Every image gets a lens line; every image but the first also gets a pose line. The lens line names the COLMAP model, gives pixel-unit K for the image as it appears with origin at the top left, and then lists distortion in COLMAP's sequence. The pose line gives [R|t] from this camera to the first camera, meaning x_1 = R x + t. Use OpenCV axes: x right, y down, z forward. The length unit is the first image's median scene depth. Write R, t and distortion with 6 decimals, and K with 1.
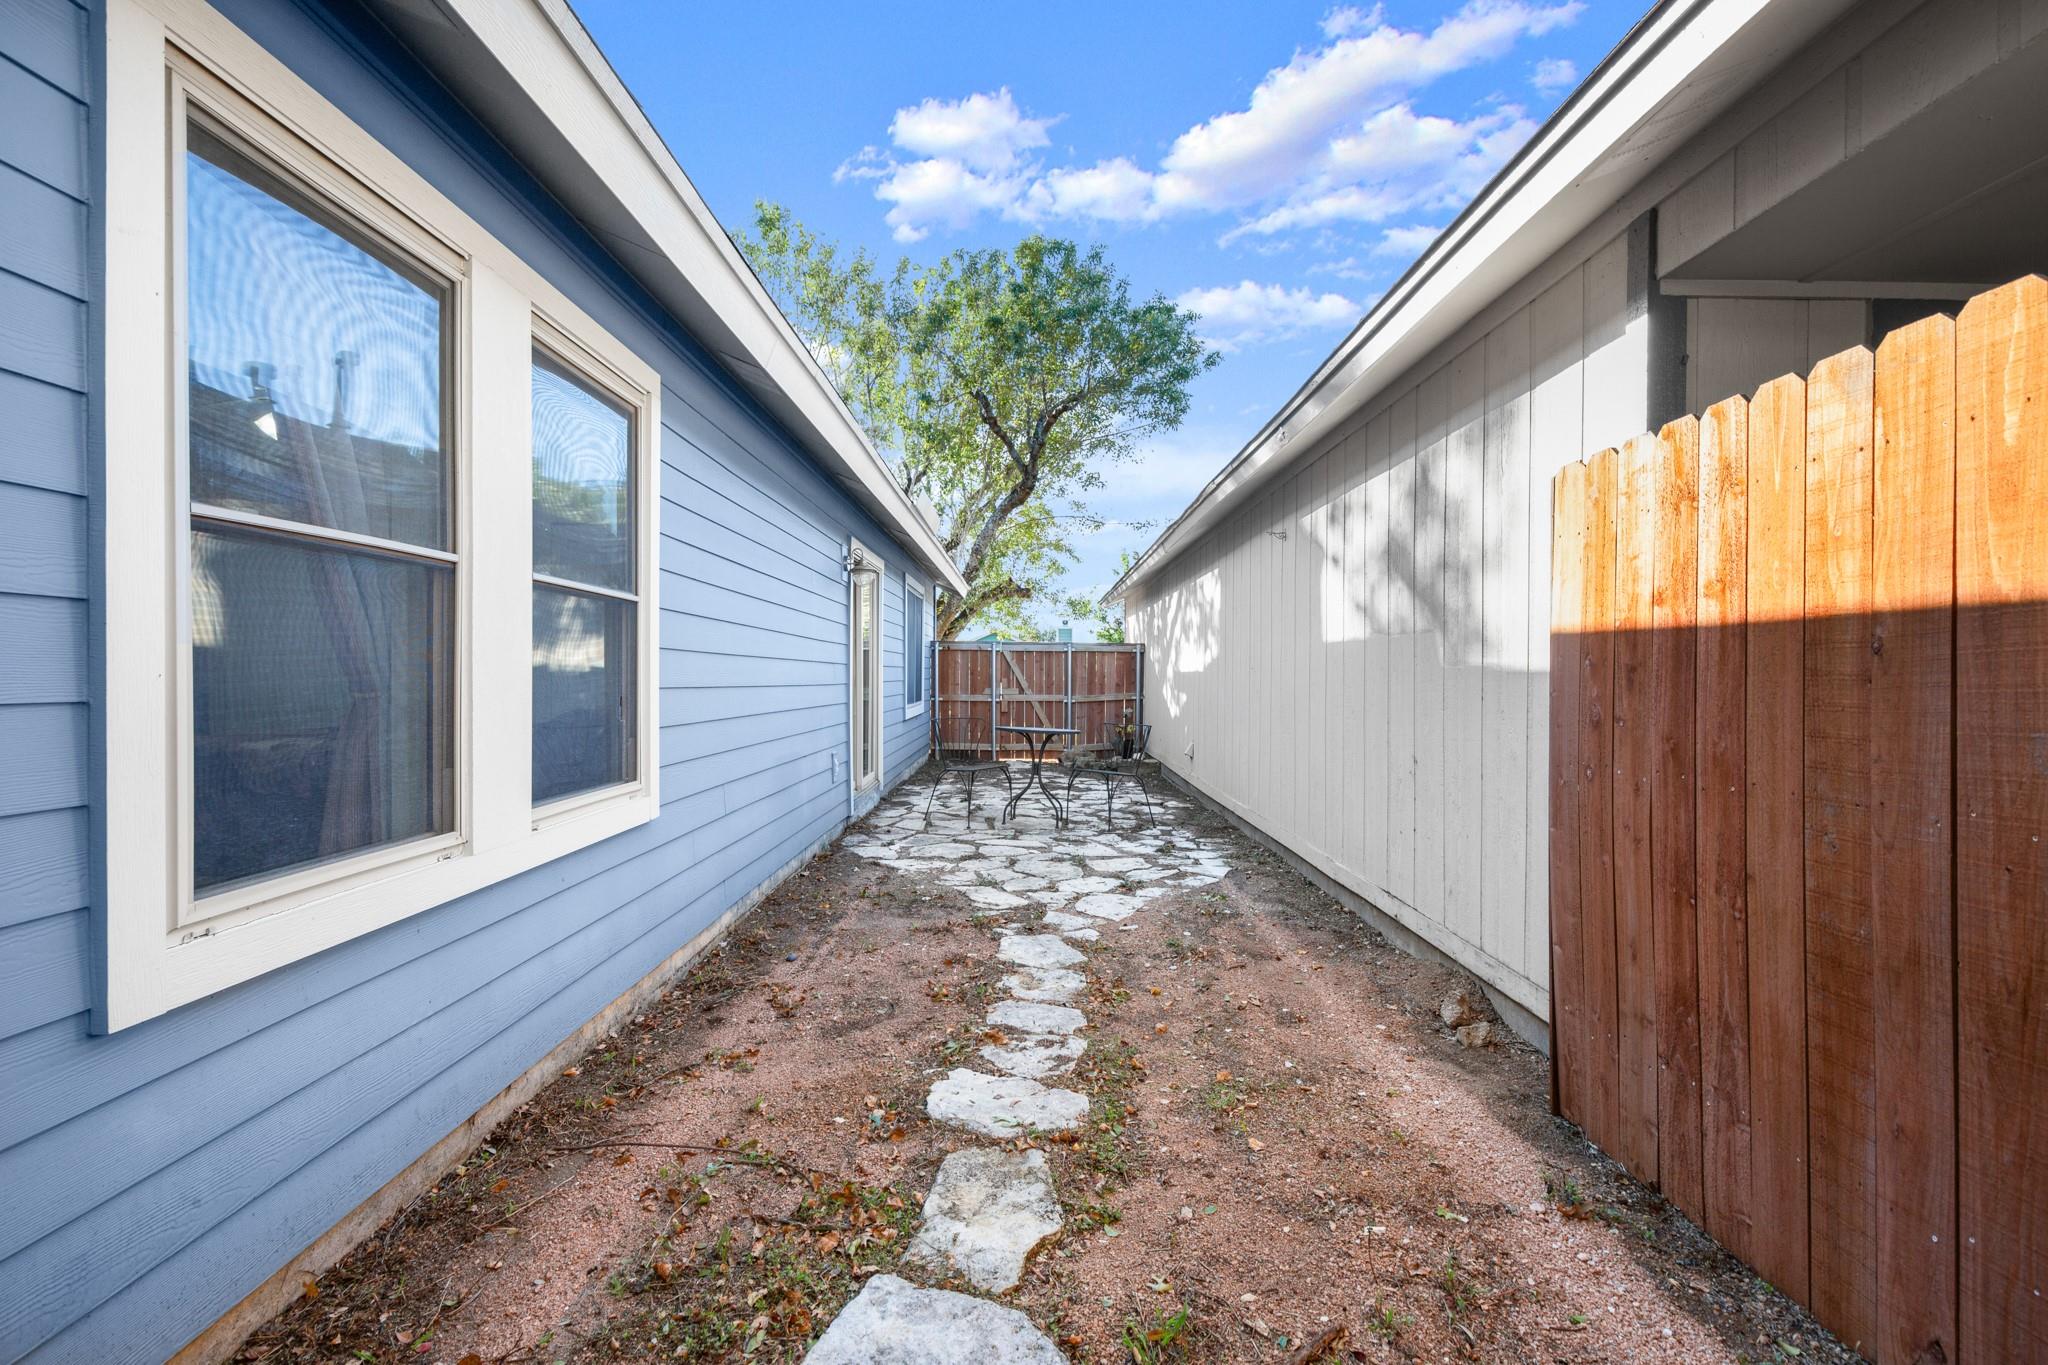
lens RADIAL K [[944.9, 0, 1040.1], [0, 944.9, 683.2], [0, 0, 1]] dist [0.004694, -0.000575]
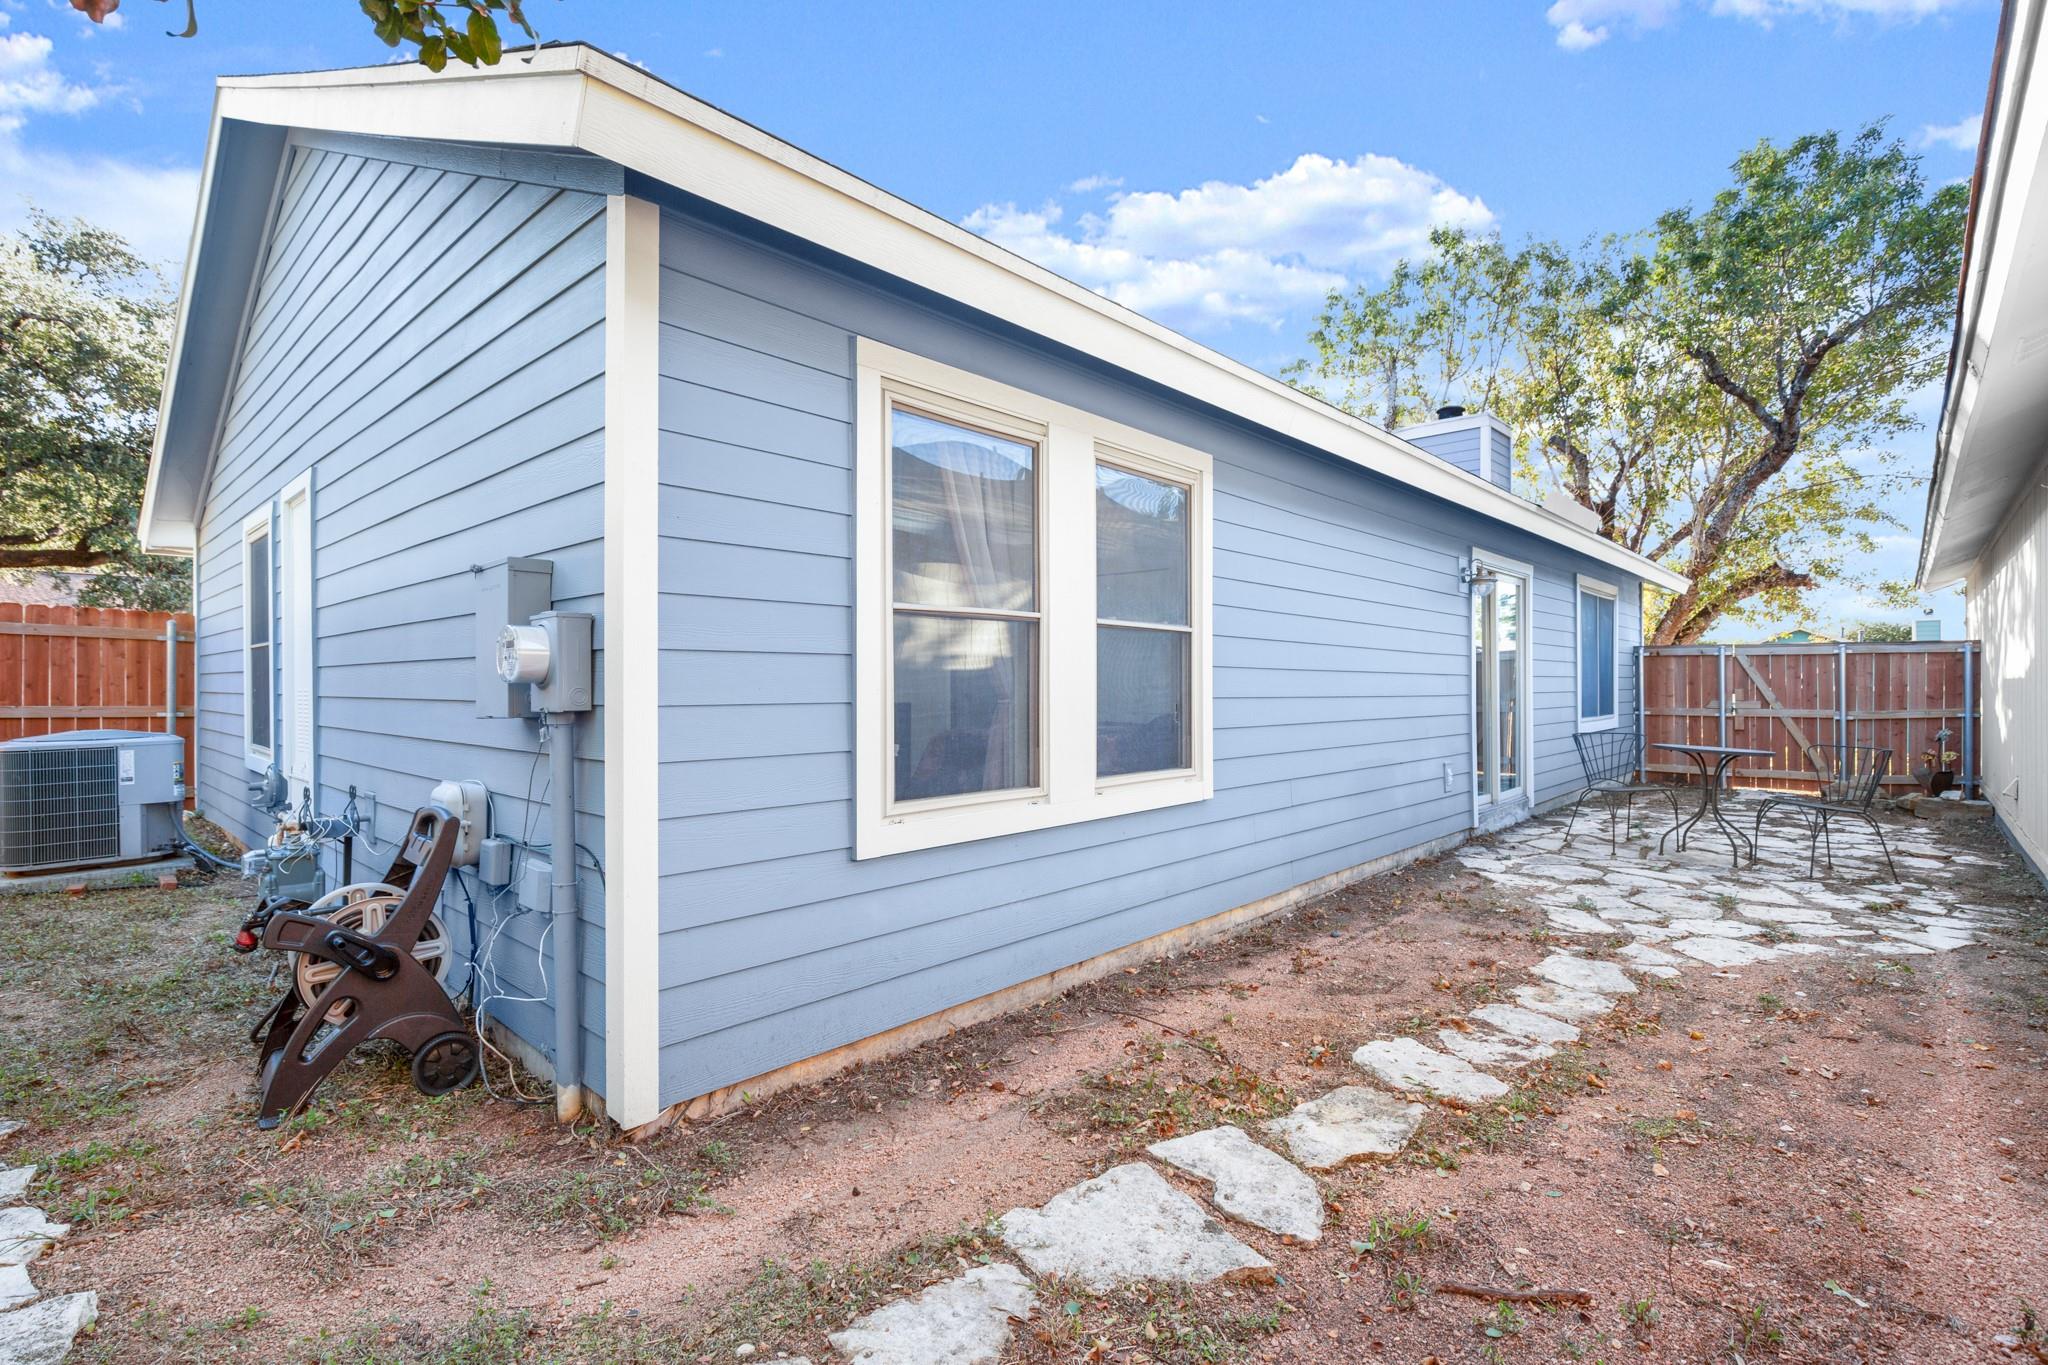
lens RADIAL K [[944.9, 0, 1011.5], [0, 944.9, 687.1], [0, 0, 1]] dist [0.004694, -0.000575]
pose [[0.717548, -0.005387, -0.696489, 0.317954], [-0.000470, 0.999966, -0.008218, 0.001674], [0.696509, 0.006223, 0.717521, -0.116986]]
